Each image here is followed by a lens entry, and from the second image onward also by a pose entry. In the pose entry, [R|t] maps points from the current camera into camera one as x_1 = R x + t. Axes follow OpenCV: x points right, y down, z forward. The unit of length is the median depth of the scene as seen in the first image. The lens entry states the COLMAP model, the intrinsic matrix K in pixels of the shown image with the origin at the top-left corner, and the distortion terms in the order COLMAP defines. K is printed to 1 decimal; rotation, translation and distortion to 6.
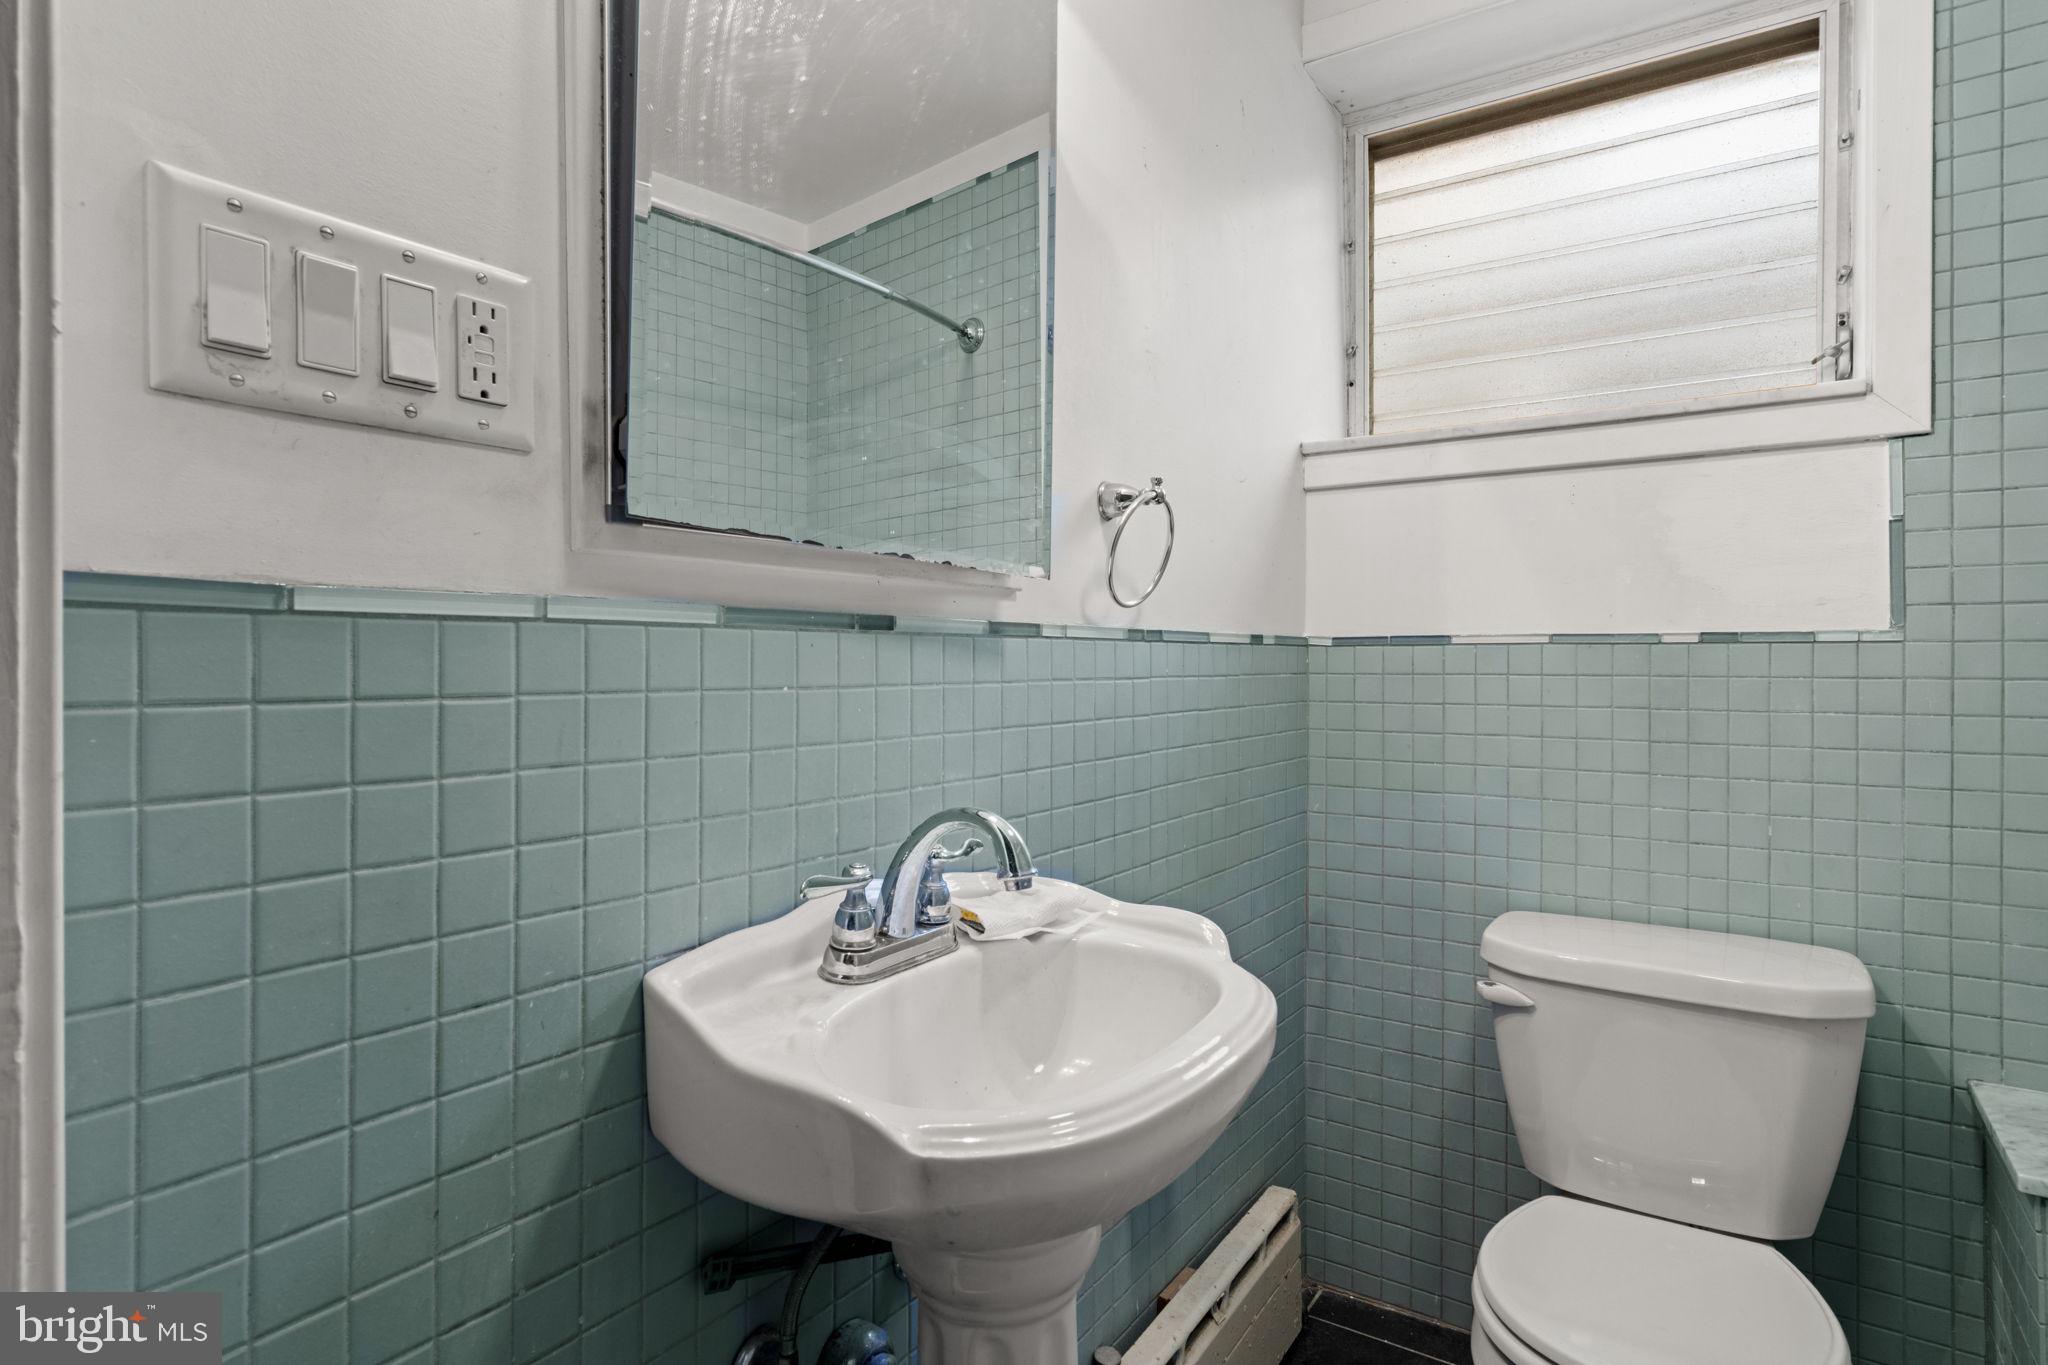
lens RADIAL K [[1085.6, 0, 1005.6], [0, 1085.6, 677.3], [0, 0, 1]] dist [-0.007109, 0.006883]
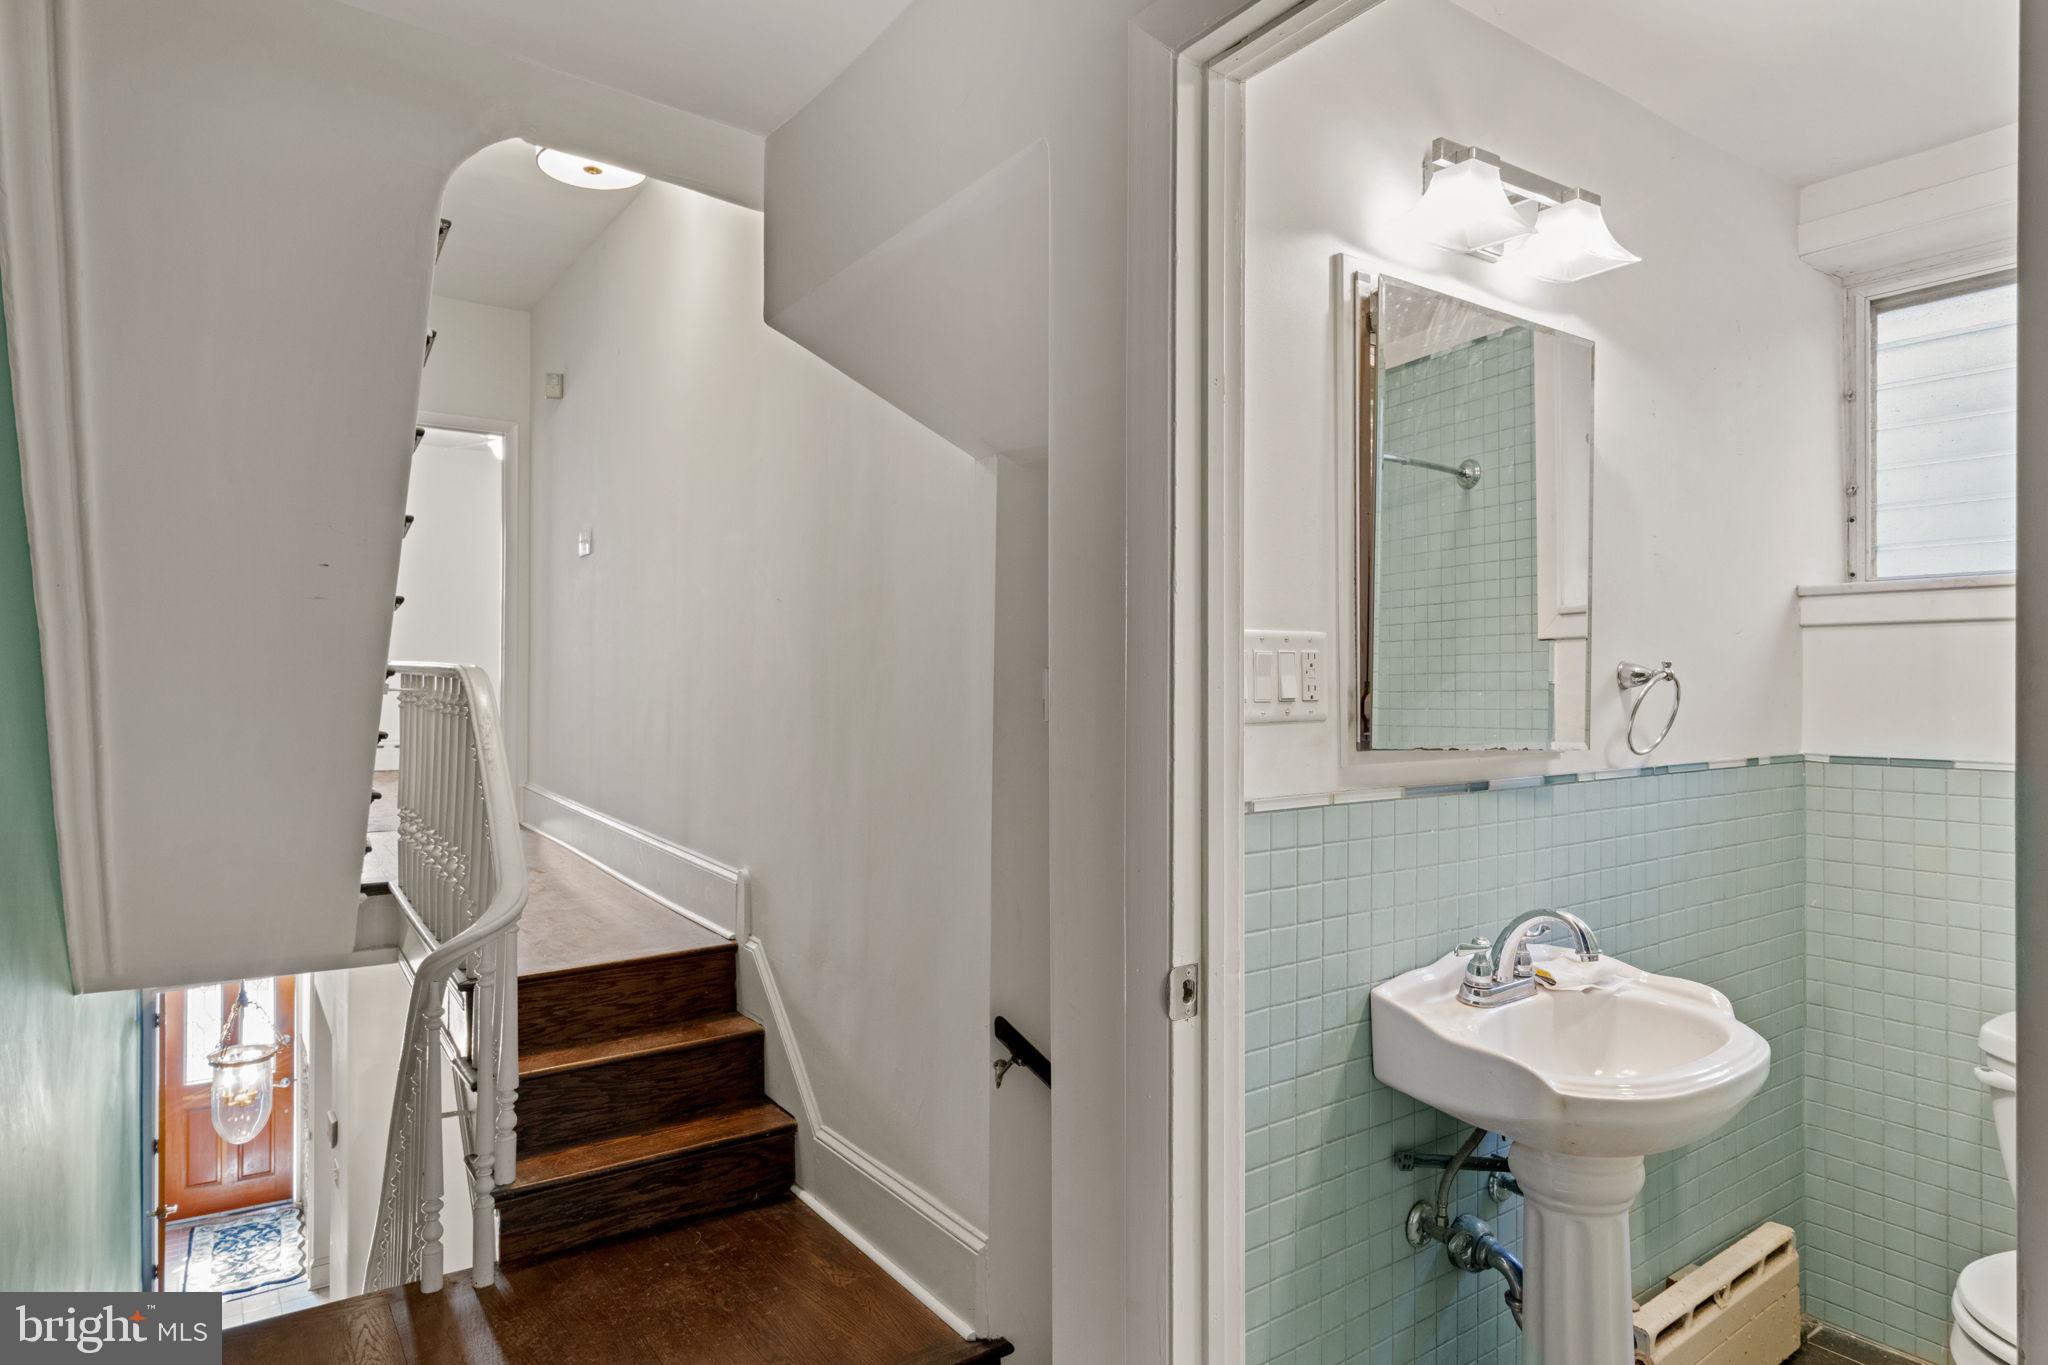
lens RADIAL K [[1085.6, 0, 1030.9], [0, 1085.6, 690.7], [0, 0, 1]] dist [-0.007109, 0.006883]
pose [[0.936140, 0.001242, -0.351625, -0.139344], [-0.007700, 0.999826, -0.016966, -0.126849], [0.351542, 0.018590, 0.935987, -0.594204]]
